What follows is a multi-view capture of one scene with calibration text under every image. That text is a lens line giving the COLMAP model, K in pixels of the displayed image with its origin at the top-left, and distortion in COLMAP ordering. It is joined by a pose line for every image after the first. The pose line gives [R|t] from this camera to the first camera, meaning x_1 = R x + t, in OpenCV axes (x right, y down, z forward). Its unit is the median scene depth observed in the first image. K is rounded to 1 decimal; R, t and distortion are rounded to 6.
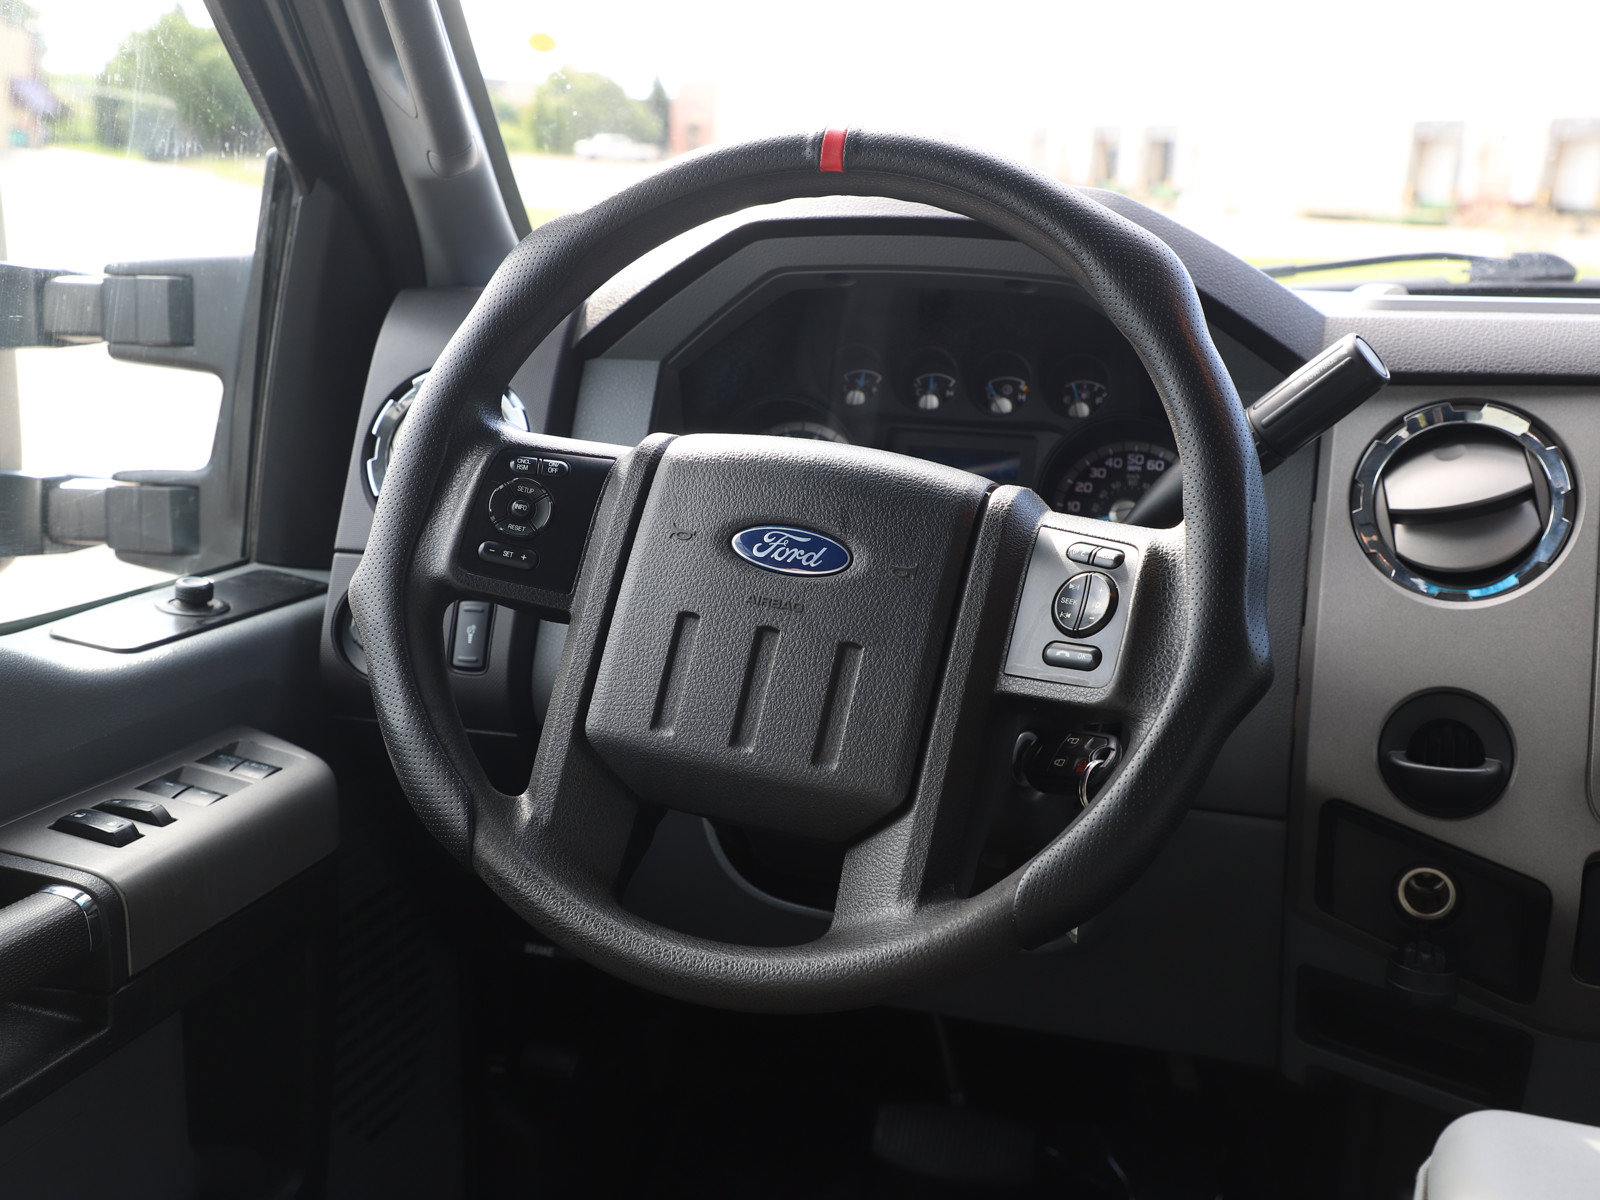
lens RADIAL K [[1572.1, 0, 800.6], [0, 1572.1, 600.8], [0, 0, 1]] dist [-0.013771, 0.000000]
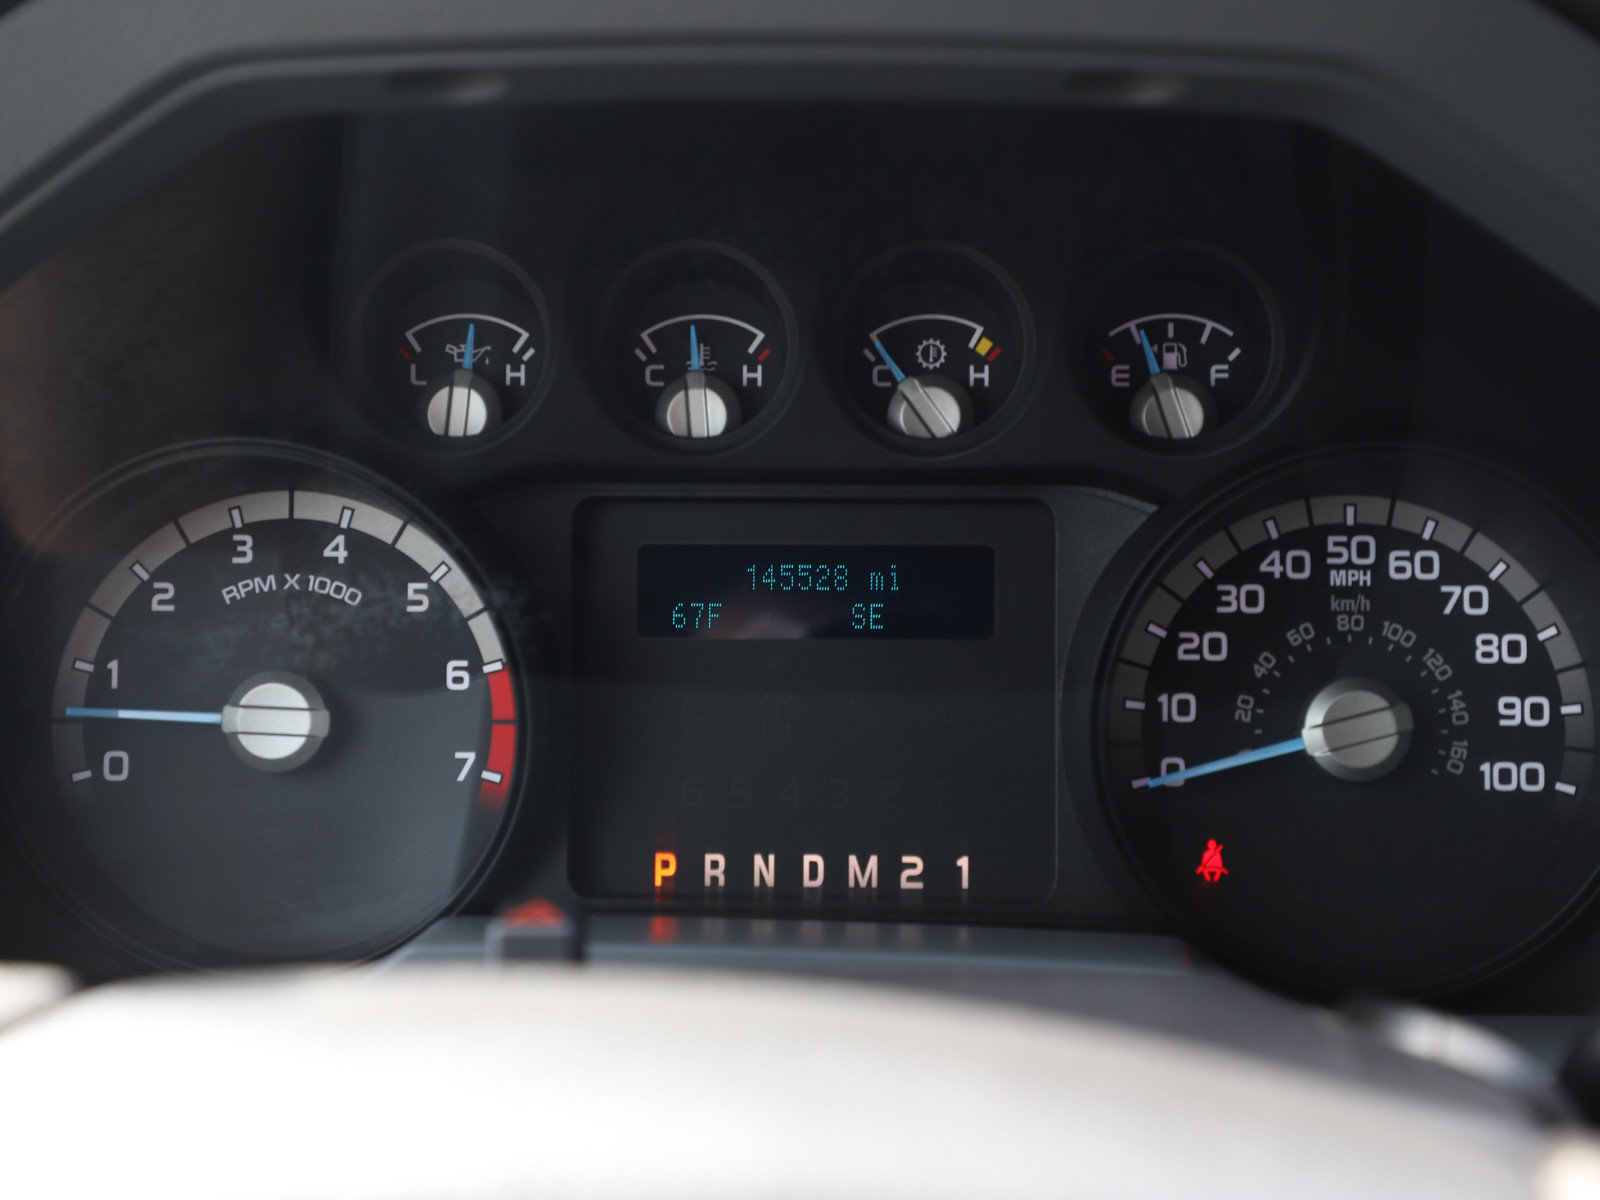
lens RADIAL K [[2633.5, 0, 798.9], [0, 2633.5, 599.6], [0, 0, 1]] dist [0.128552, 0.000000]
pose [[0.964491, -0.106803, 0.241556, -0.032075], [0.088809, 0.992481, 0.084225, -0.135550], [-0.248735, -0.059782, 0.966725, 0.490654]]
